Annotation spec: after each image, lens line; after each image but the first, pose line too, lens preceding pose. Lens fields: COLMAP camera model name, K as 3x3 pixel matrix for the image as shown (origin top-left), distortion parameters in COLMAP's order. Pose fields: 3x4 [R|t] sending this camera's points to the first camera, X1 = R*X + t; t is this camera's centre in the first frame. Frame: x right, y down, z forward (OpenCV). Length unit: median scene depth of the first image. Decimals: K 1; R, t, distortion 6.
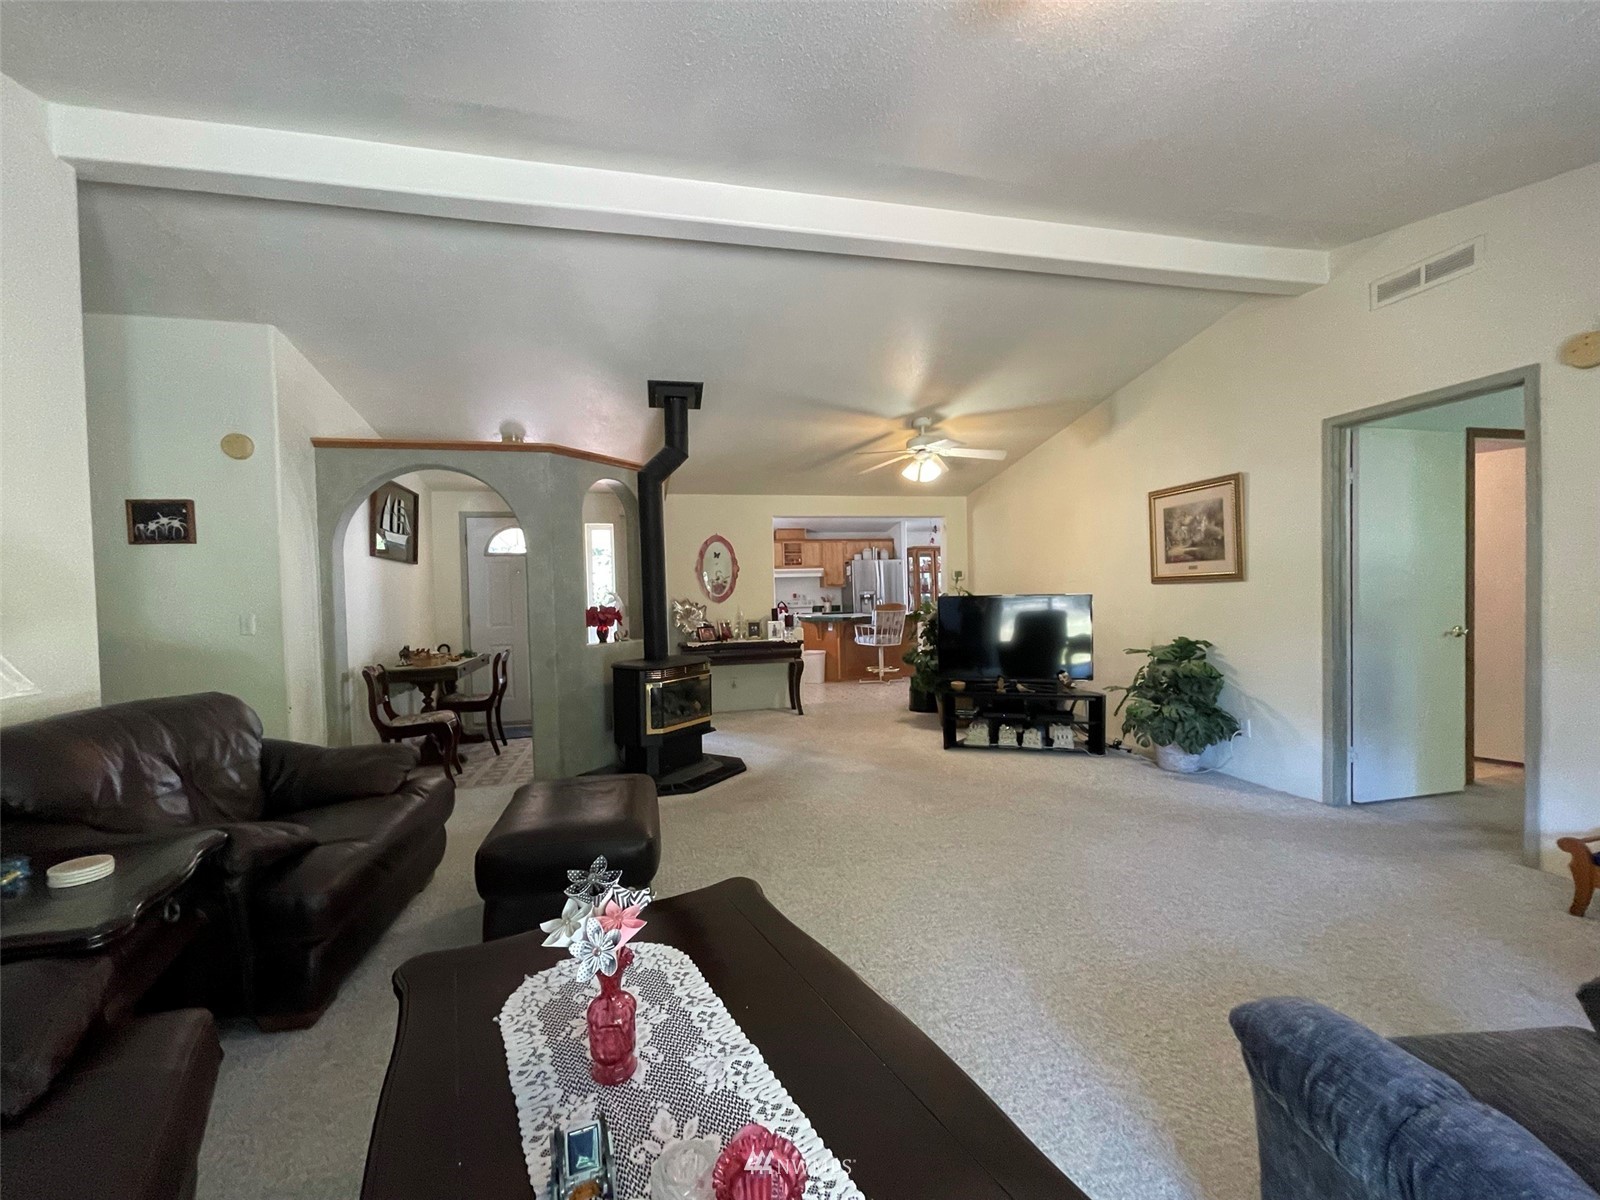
lens RADIAL K [[638.2, 0, 792.6], [0, 638.2, 607.0], [0, 0, 1]] dist [-0.000287, 0.000028]
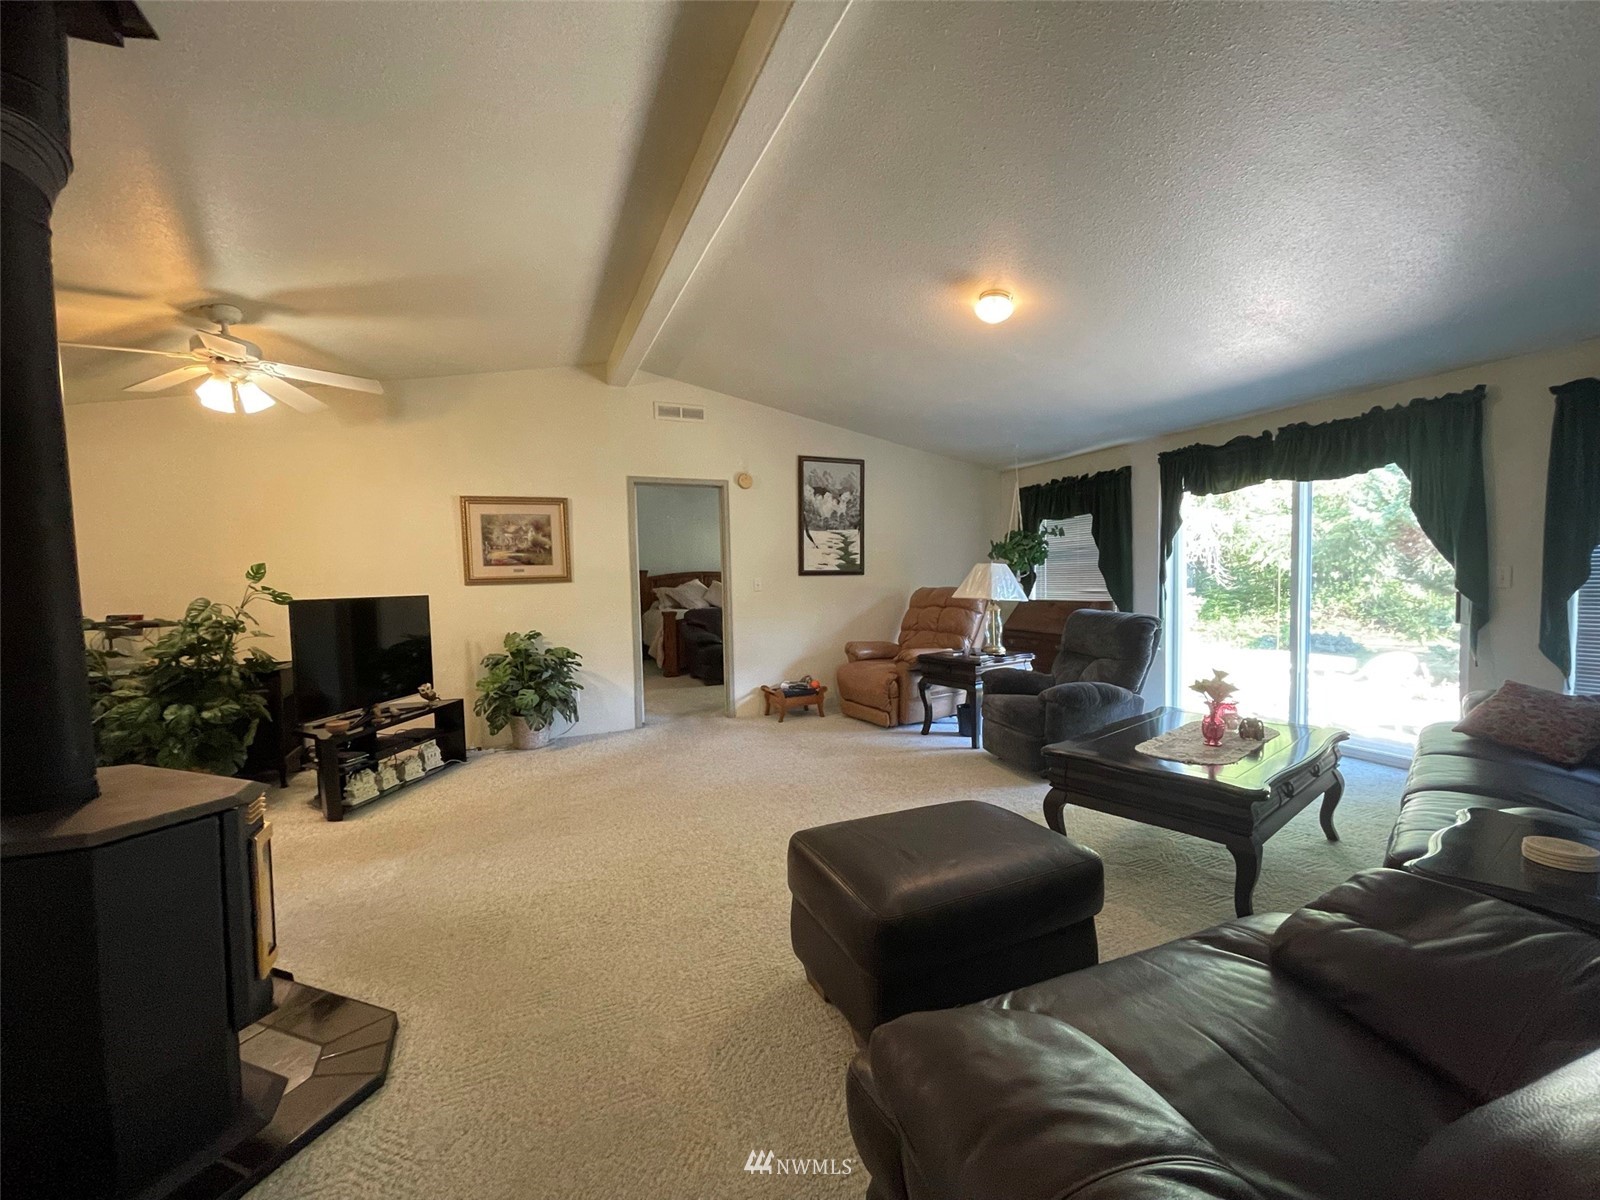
lens RADIAL K [[638.2, 0, 791.2], [0, 638.2, 600.5], [0, 0, 1]] dist [-0.000287, 0.000028]
pose [[-0.169124, -0.005492, 0.985580, -0.594125], [0.049944, 0.998652, 0.014135, 0.000288], [-0.984329, 0.051615, -0.168621, 0.720702]]
